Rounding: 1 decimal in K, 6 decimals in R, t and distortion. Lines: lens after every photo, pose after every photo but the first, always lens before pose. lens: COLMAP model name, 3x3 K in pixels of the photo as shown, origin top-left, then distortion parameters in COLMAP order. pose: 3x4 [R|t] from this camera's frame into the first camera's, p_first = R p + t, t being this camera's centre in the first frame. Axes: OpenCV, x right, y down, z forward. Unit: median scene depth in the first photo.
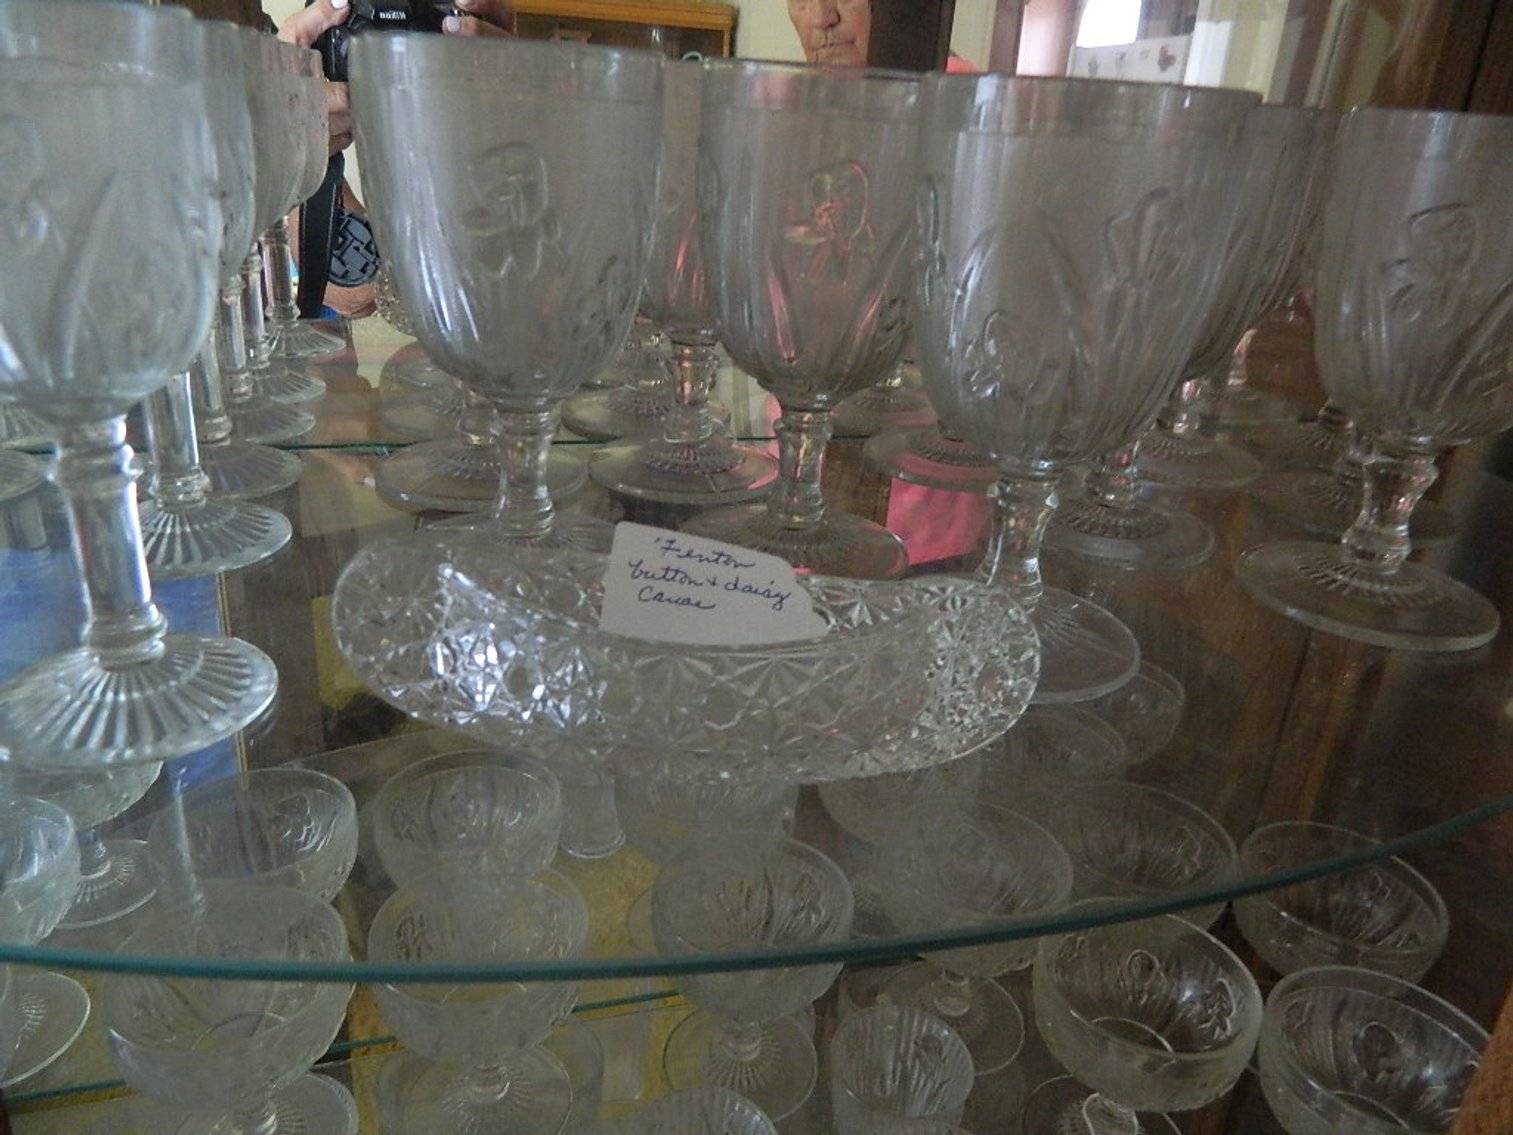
lens RADIAL K [[1109.2, 0, 756.5], [0, 1109.2, 567.5], [0, 0, 1]] dist [-0.008698, -0.005341]
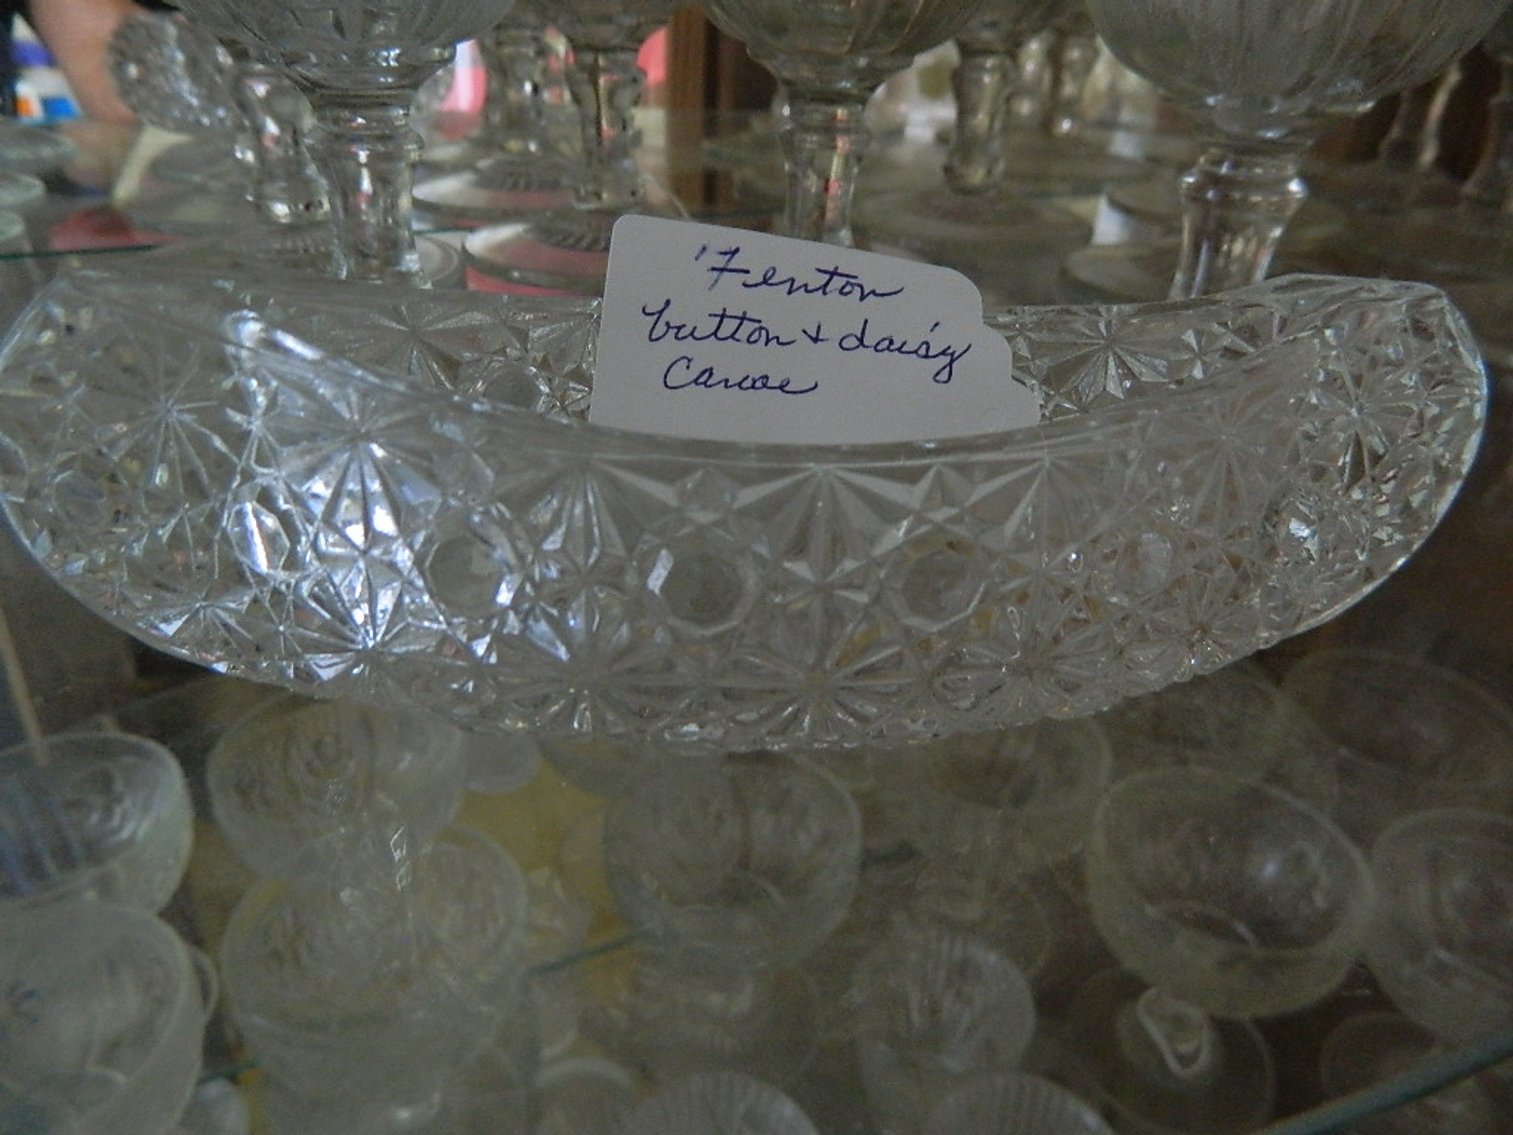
lens RADIAL K [[1109.2, 0, 756.5], [0, 1109.2, 567.5], [0, 0, 1]] dist [-0.008698, -0.005341]
pose [[0.986424, -0.101383, 0.129188, -0.143166], [0.086637, 0.989573, 0.115066, 0.057666], [-0.139506, -0.102312, 0.984921, 0.520794]]
